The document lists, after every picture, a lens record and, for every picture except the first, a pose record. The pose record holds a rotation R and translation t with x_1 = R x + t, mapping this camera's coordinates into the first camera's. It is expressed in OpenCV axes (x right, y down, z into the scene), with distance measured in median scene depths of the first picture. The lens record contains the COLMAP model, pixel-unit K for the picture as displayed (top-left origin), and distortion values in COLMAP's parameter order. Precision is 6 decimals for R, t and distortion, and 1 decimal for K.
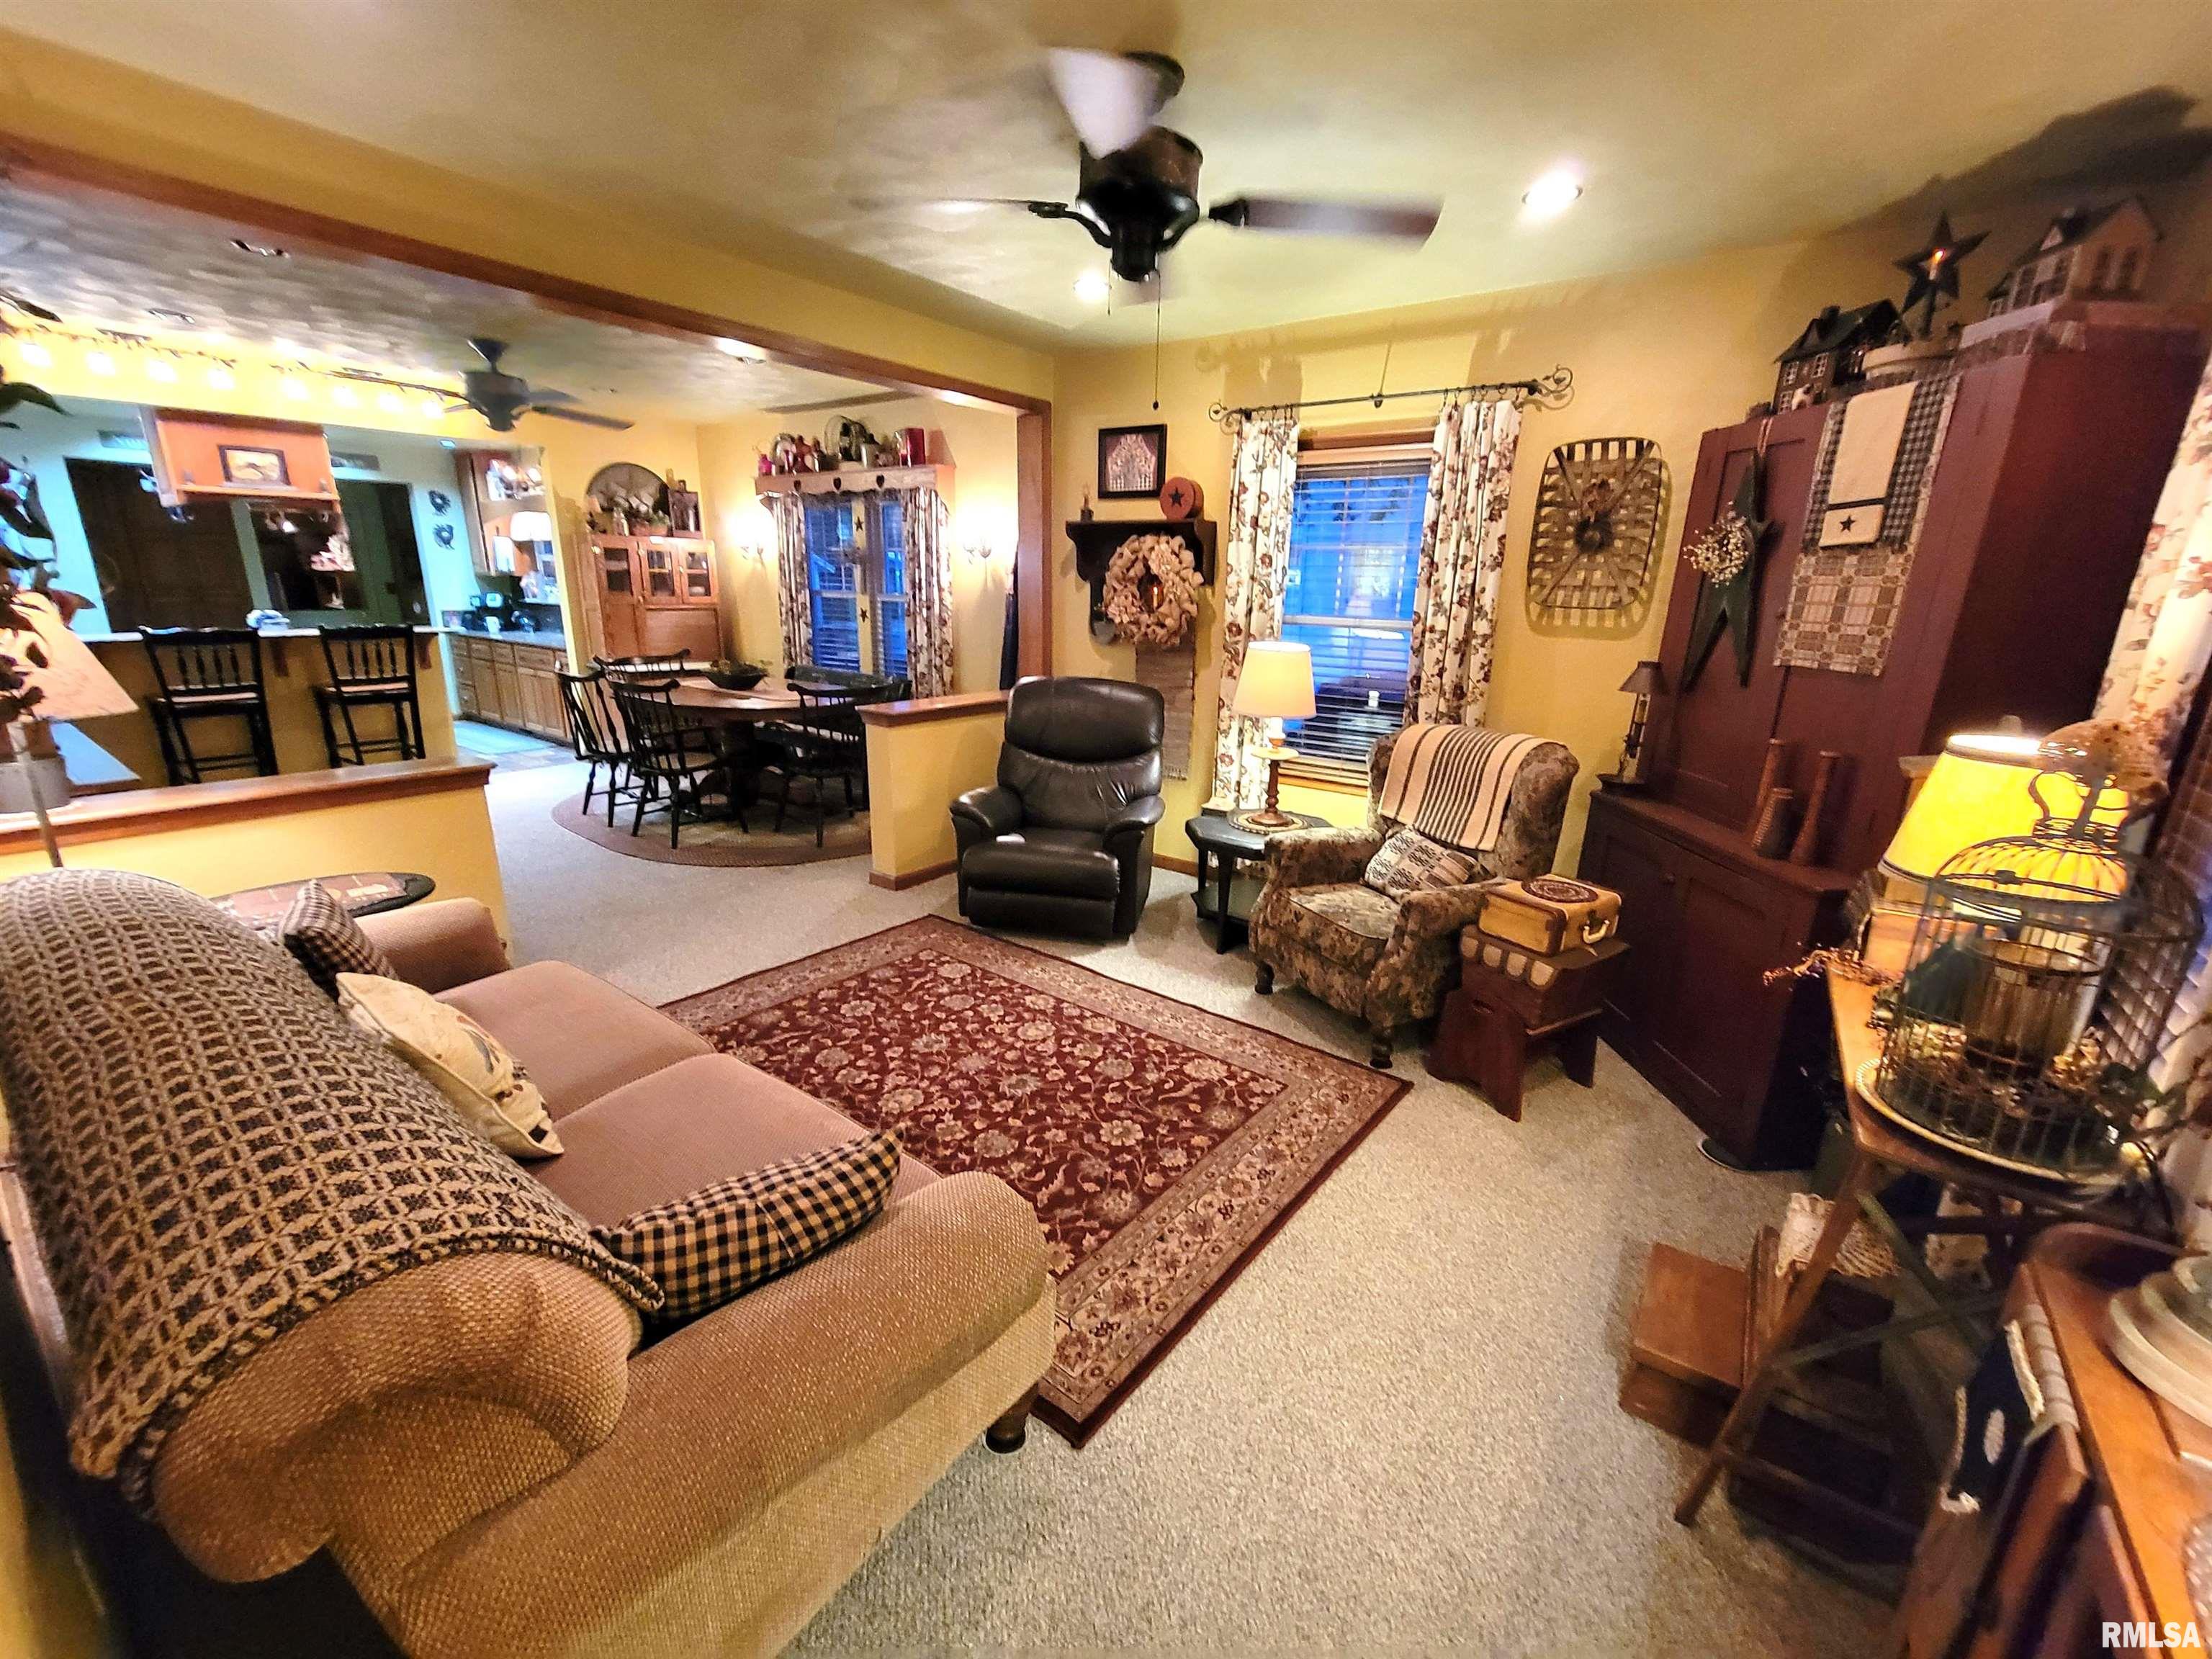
lens RADIAL K [[894.9, 0, 1106.1], [0, 894.9, 823.6], [0, 0, 1]] dist [-0.009637, -0.000128]
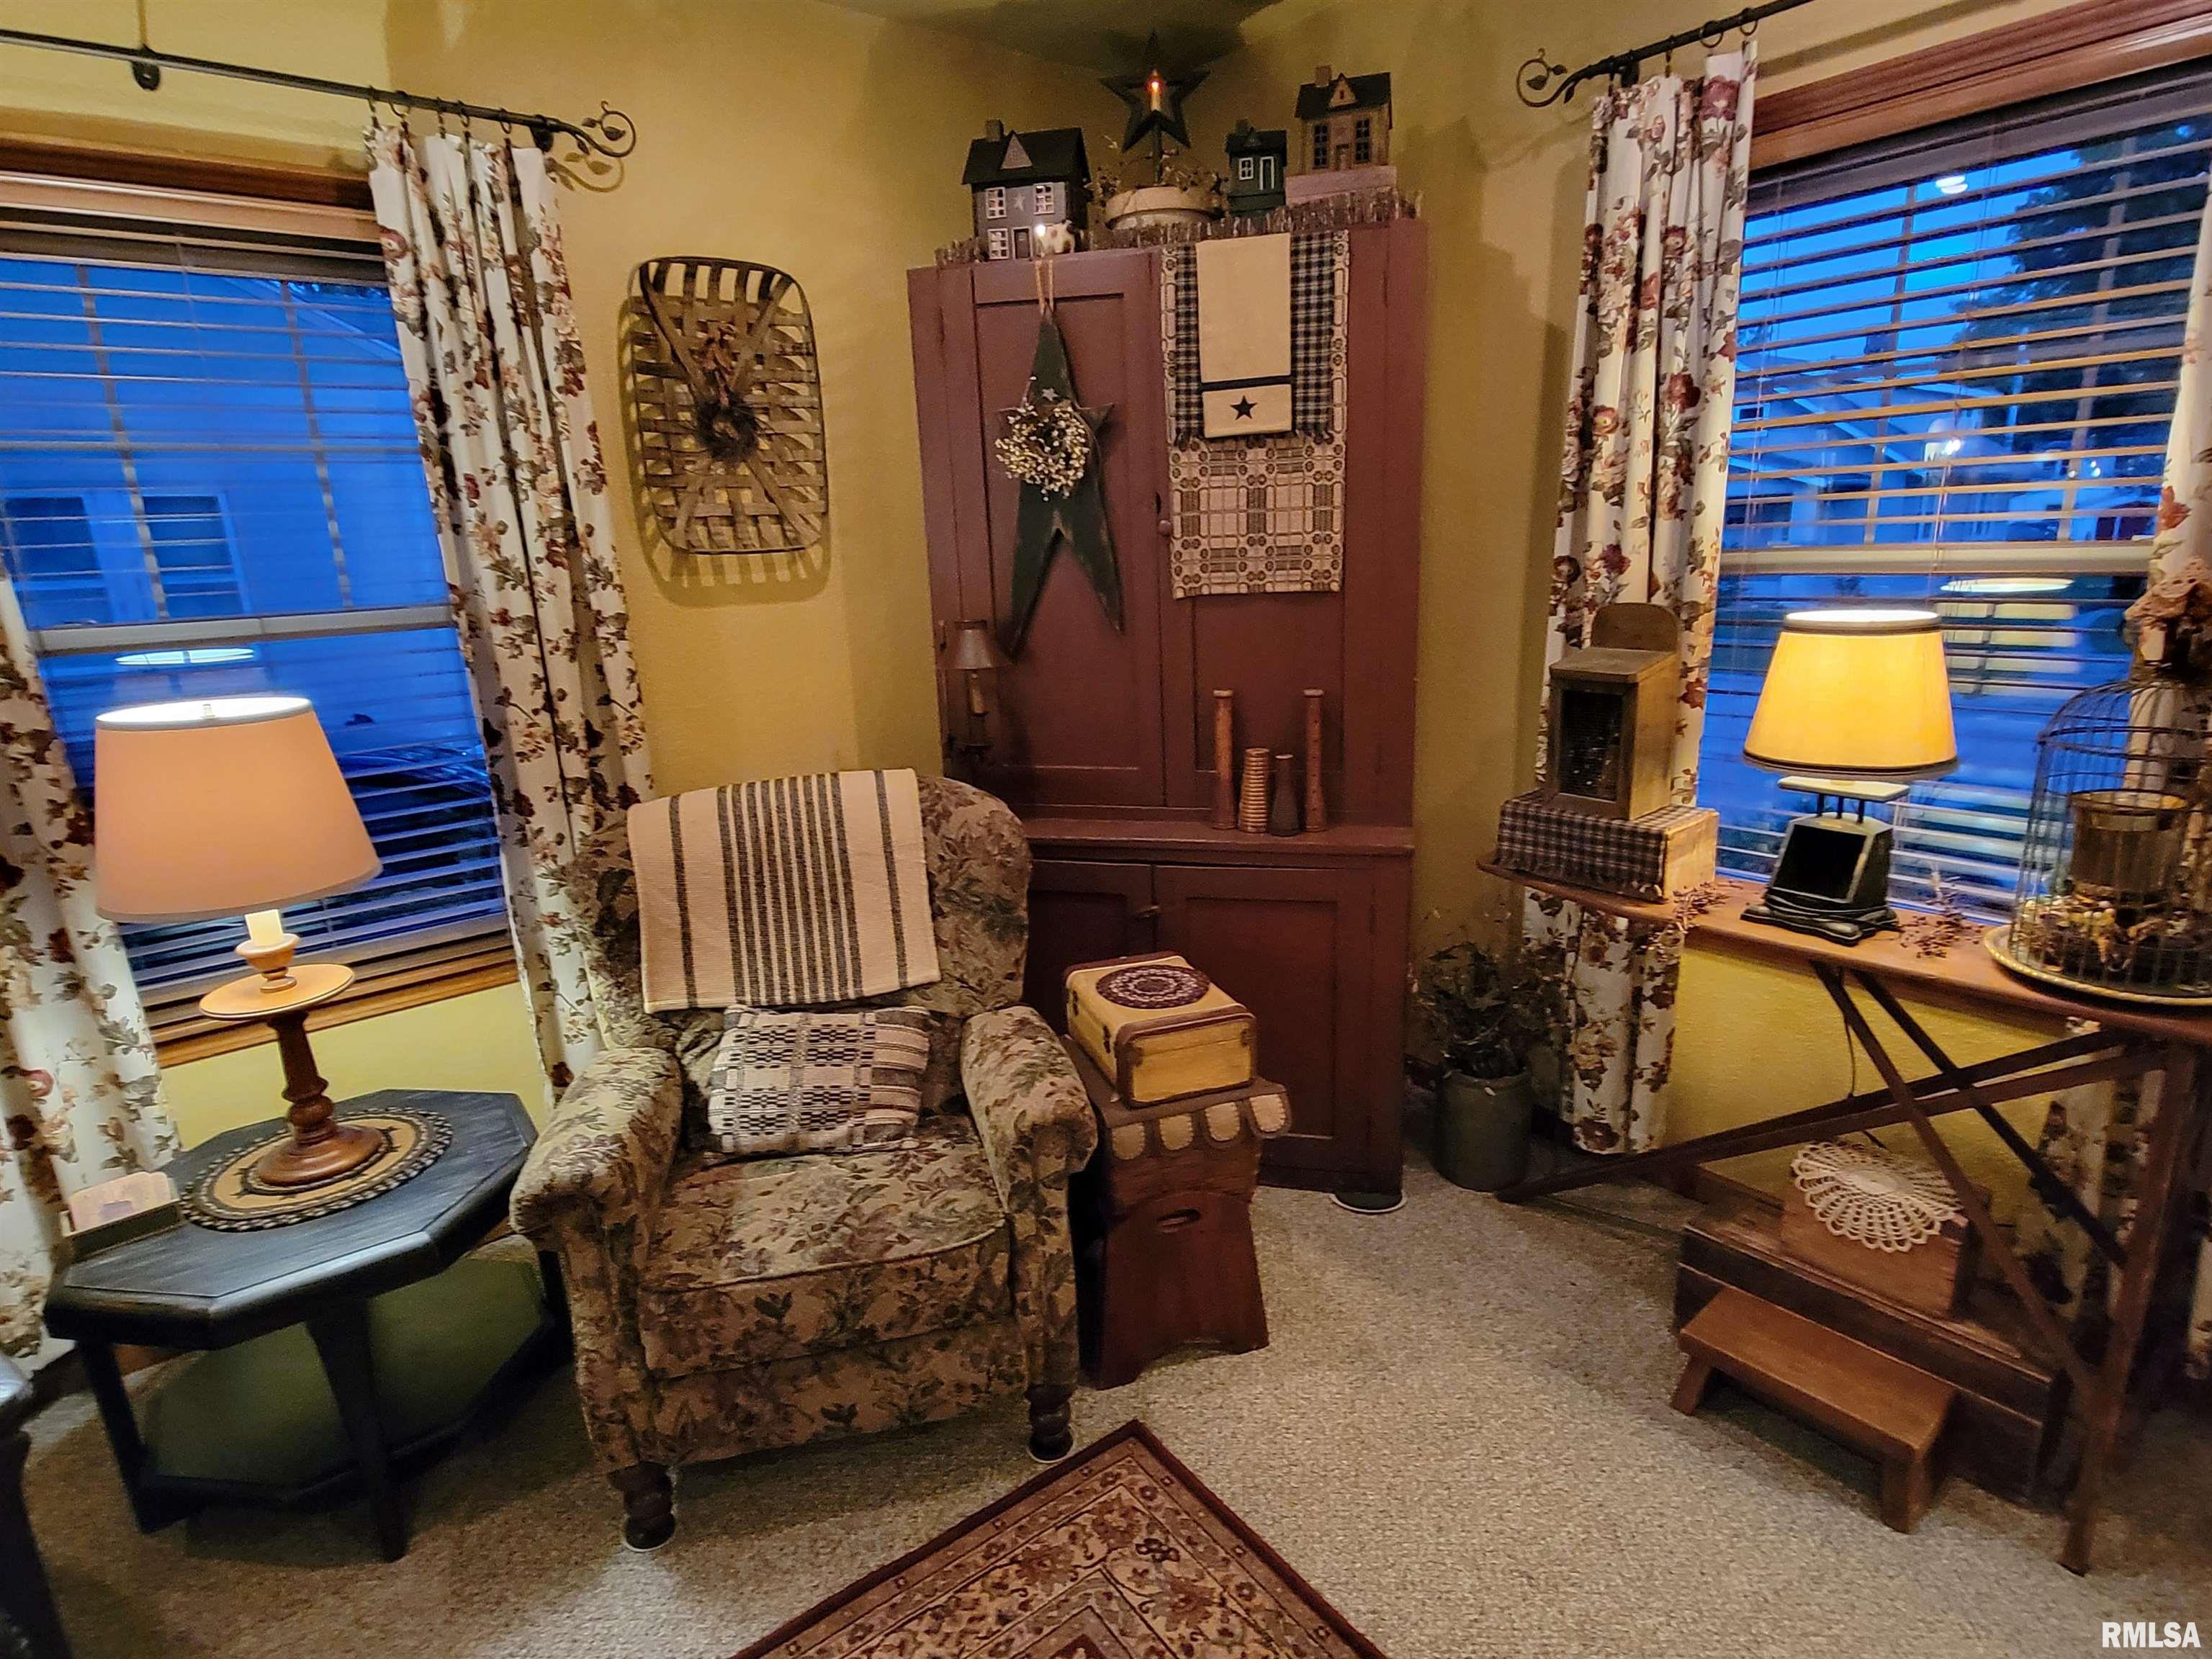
lens RADIAL K [[1146.2, 0, 1102.4], [0, 1146.2, 848.8], [0, 0, 1]] dist [-0.015613, -0.001243]
pose [[0.243529, -0.284967, 0.927085, -0.181791], [0.294928, 0.932356, 0.209115, -0.161072], [-0.923965, 0.222498, 0.311101, 0.644329]]
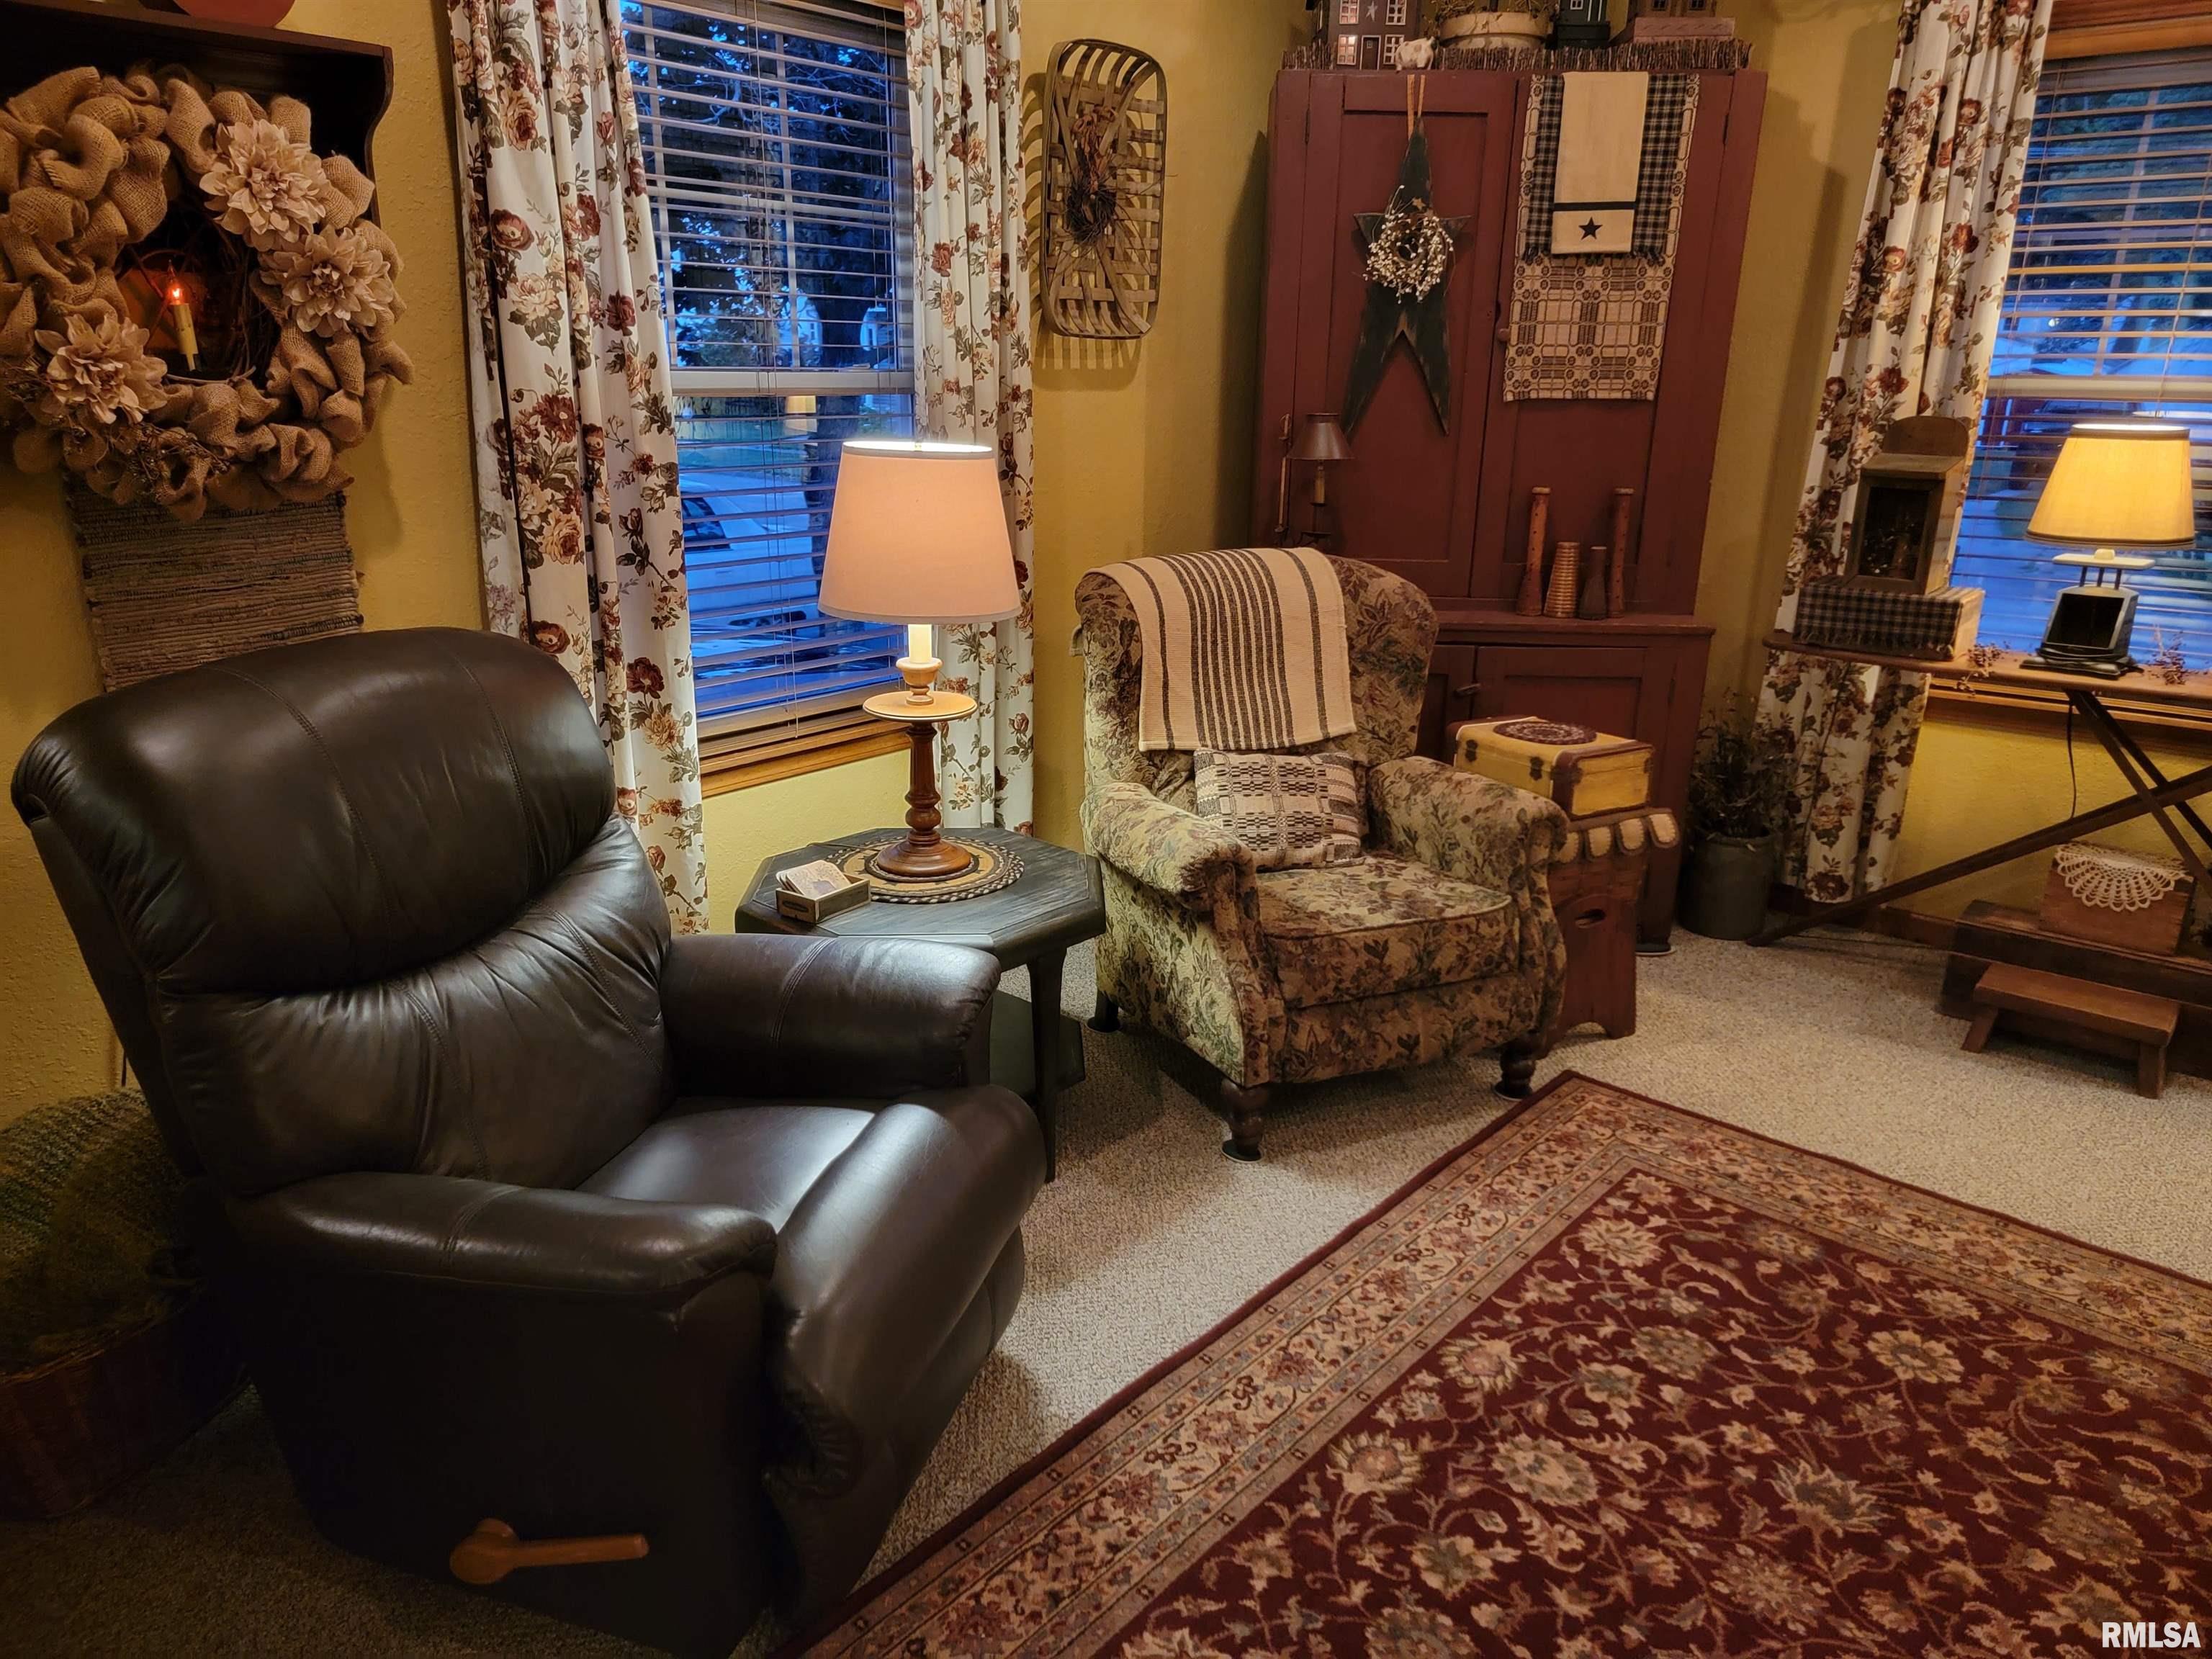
lens RADIAL K [[1547.5, 0, 1035.8], [0, 1547.5, 868.9], [0, 0, 1]] dist [0.048469, -0.041952]
pose [[0.061000, -0.333309, 0.940842, -0.636696], [0.248473, 0.917995, 0.309106, -0.269483], [-0.966716, 0.214918, 0.138816, 1.056758]]
